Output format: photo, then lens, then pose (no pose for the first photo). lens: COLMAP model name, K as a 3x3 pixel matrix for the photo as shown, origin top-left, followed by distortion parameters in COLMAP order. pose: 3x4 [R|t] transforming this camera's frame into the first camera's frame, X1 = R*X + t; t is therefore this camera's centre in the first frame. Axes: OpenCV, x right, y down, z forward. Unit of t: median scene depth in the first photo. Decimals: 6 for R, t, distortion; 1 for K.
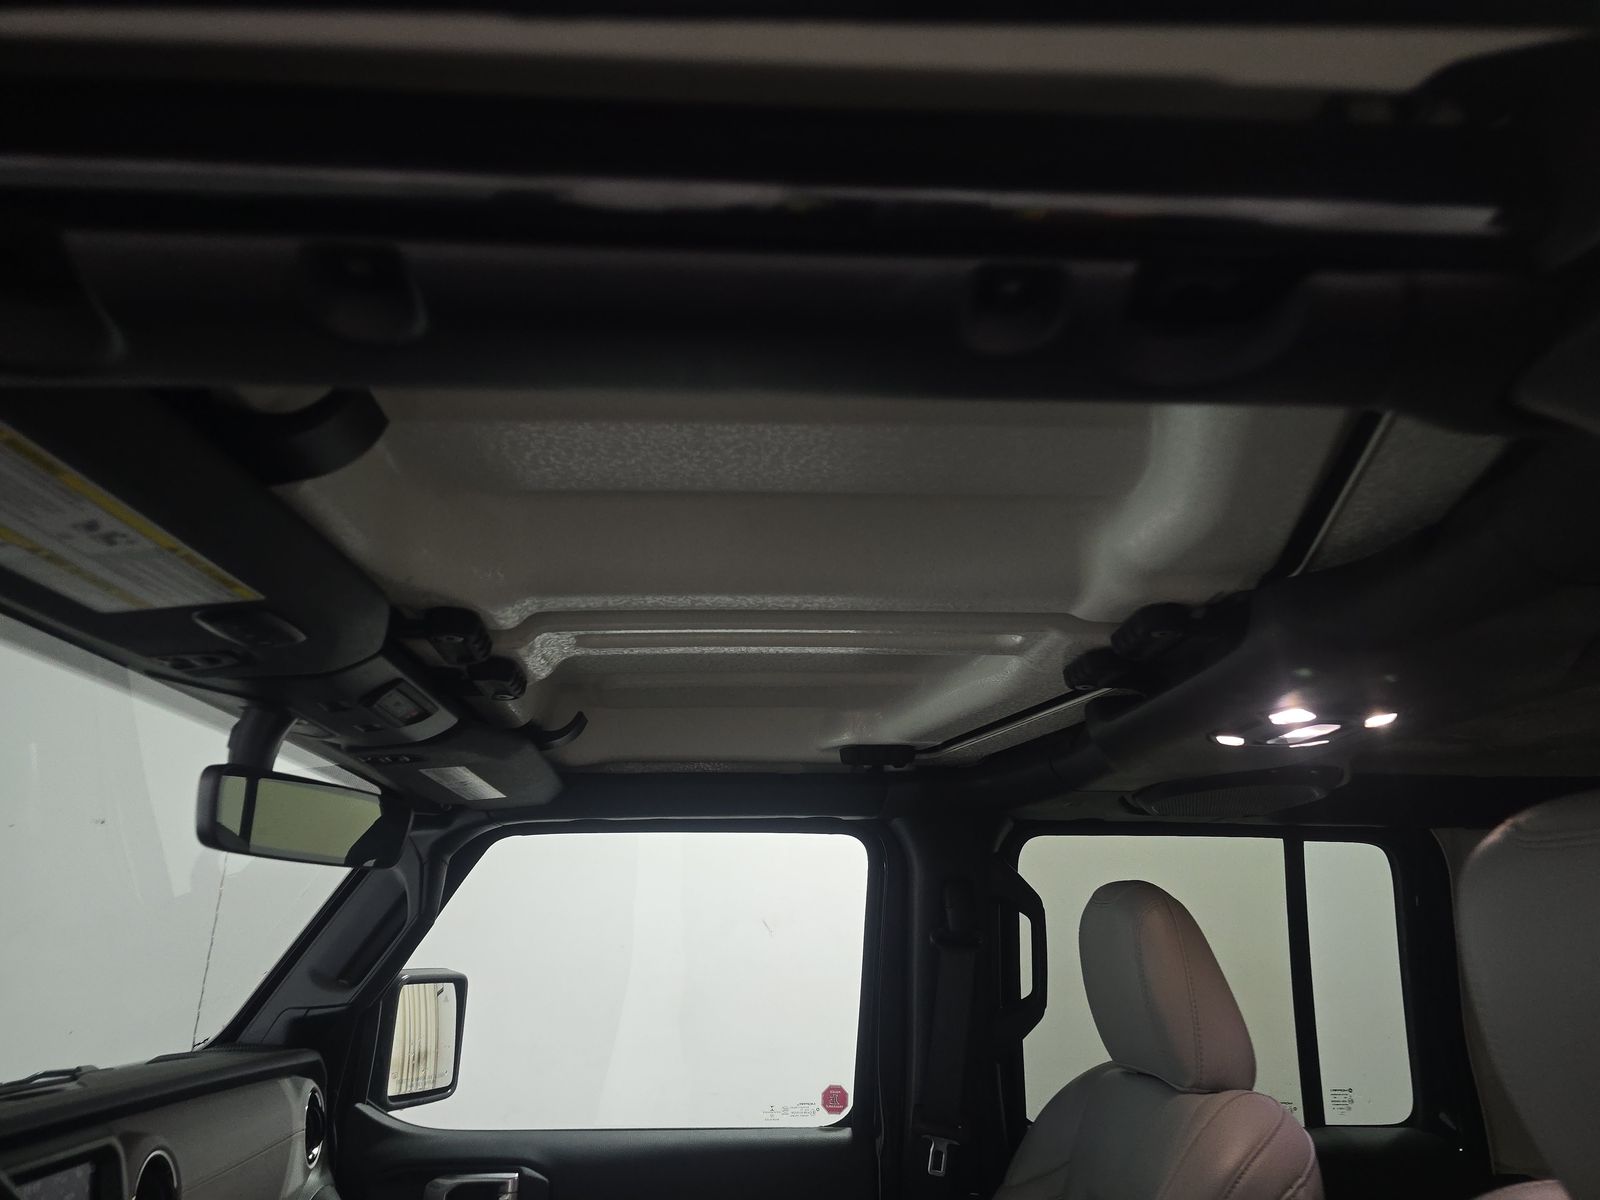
lens RADIAL K [[1102.6, 0, 800.3], [0, 1102.6, 568.0], [0, 0, 1]] dist [0.095069, -0.121182]
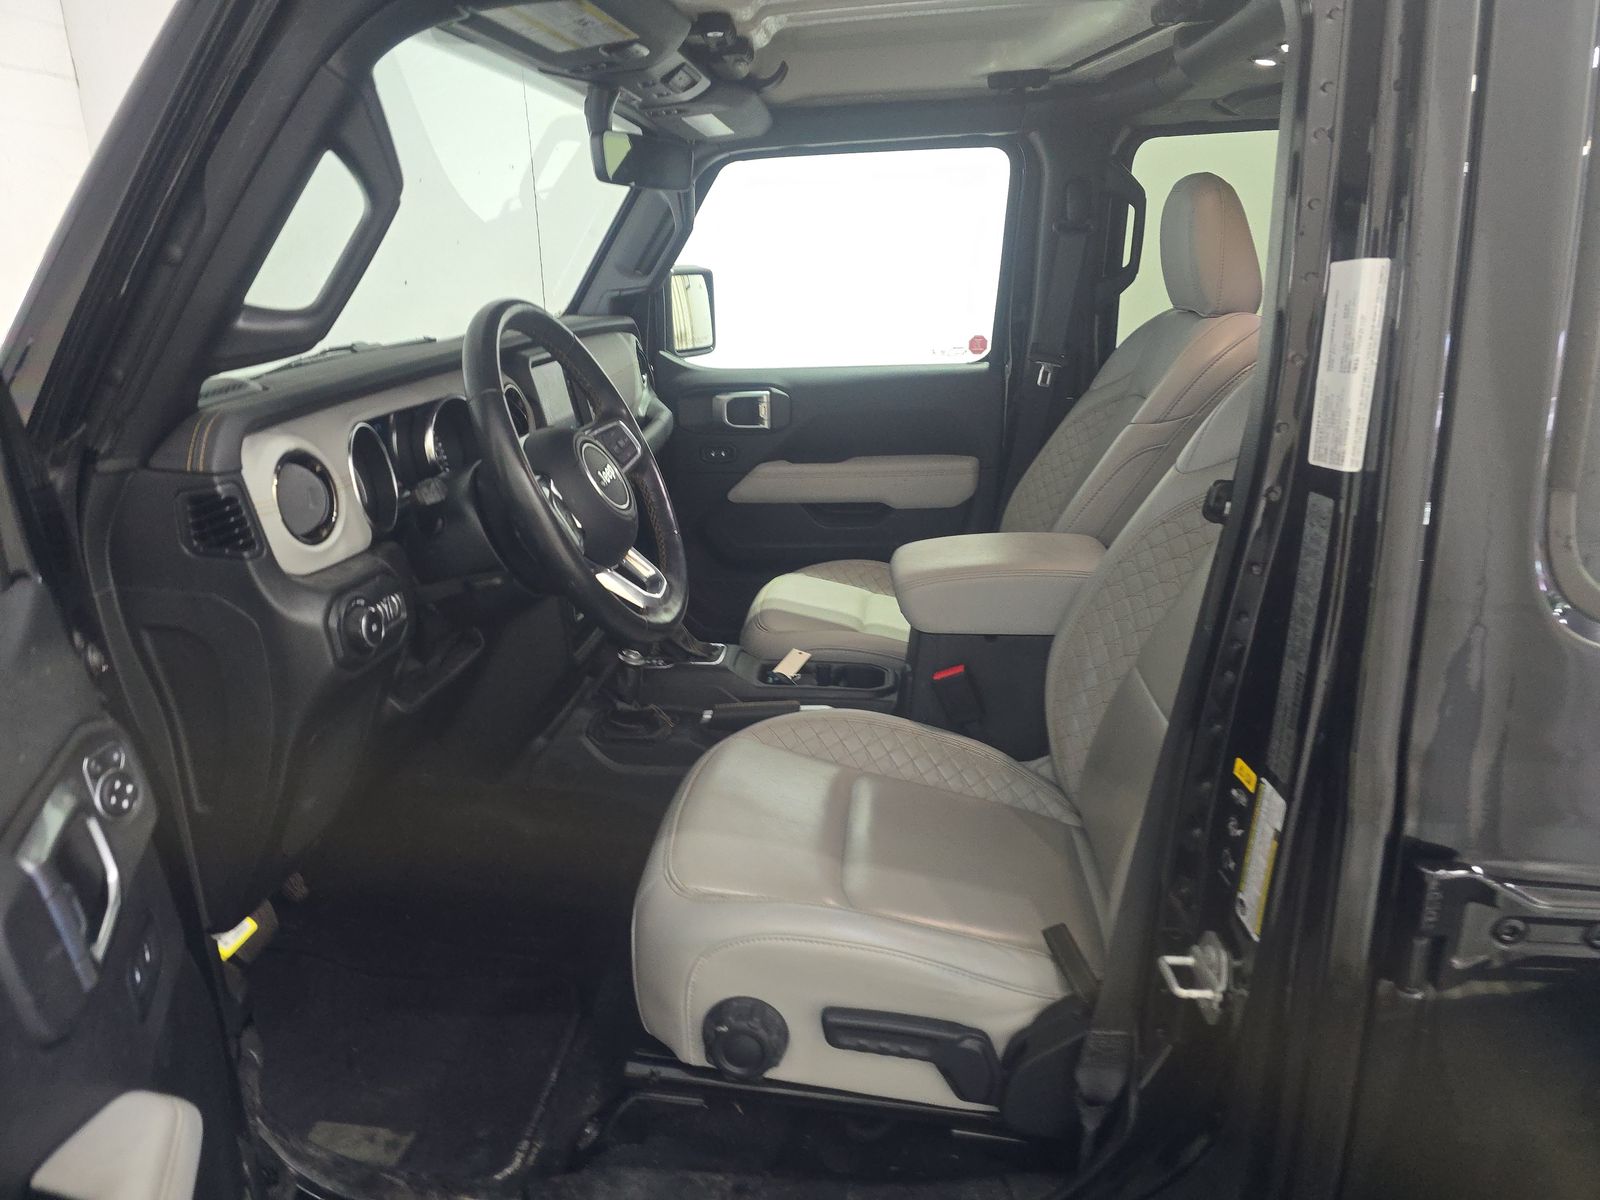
lens RADIAL K [[1058.0, 0, 800.0], [0, 1058.0, 600.0], [0, 0, 1]] dist [0.064648, -0.000844]
pose [[0.987875, 0.014792, -0.154542, 0.023473], [0.080476, 0.802475, 0.591233, -0.096784], [0.132762, -0.596502, 0.791555, -0.339740]]
